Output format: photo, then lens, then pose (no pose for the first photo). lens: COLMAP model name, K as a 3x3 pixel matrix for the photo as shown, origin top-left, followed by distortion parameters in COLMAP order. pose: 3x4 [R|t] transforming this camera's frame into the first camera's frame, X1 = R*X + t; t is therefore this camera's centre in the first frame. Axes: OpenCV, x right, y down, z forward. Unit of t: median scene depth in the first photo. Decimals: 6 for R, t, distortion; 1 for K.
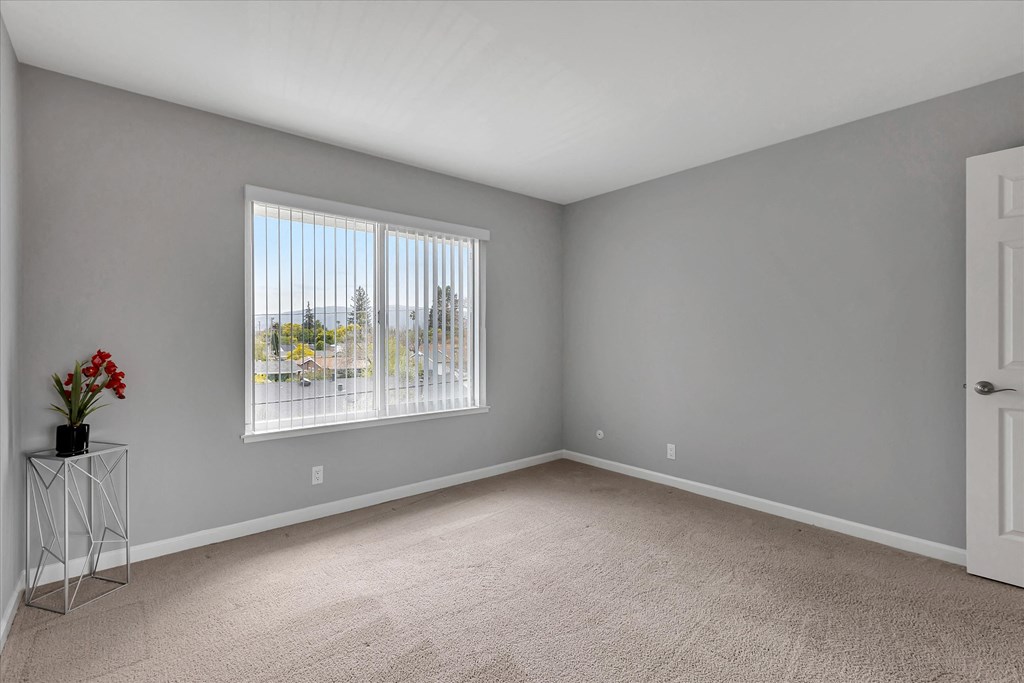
lens RADIAL K [[468.9, 0, 517.6], [0, 468.9, 338.8], [0, 0, 1]] dist [0.000378, 0.000144]
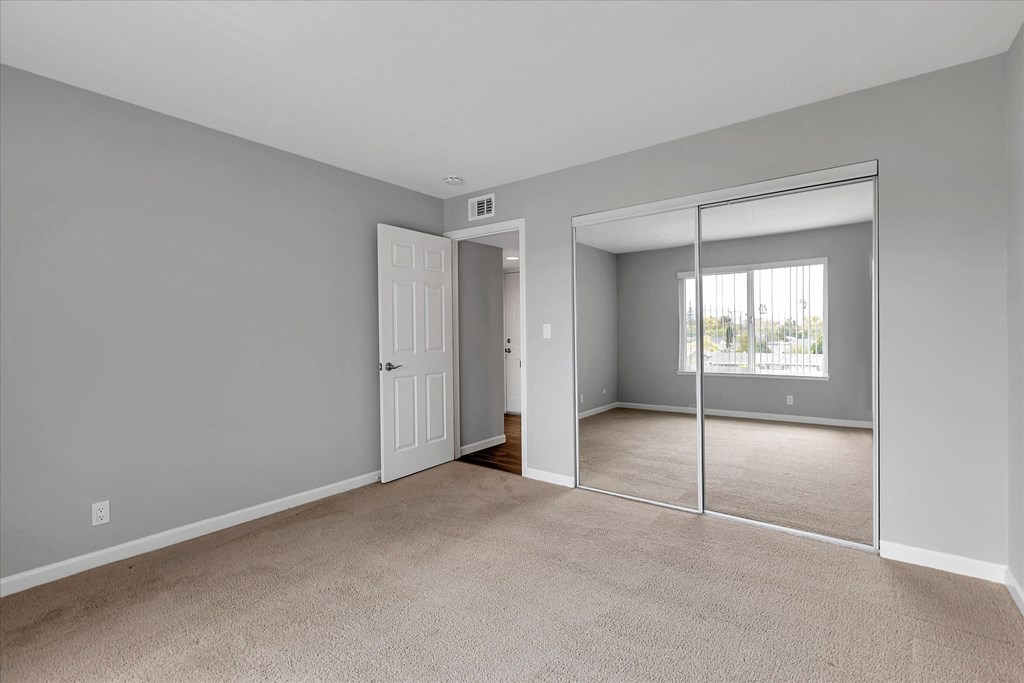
lens RADIAL K [[468.9, 0, 517.6], [0, 468.9, 338.8], [0, 0, 1]] dist [0.000378, 0.000144]
pose [[-0.214198, -0.018463, 0.976616, -0.692100], [0.008350, 0.999750, 0.020731, -0.022304], [-0.976755, 0.012595, -0.213990, 0.892333]]
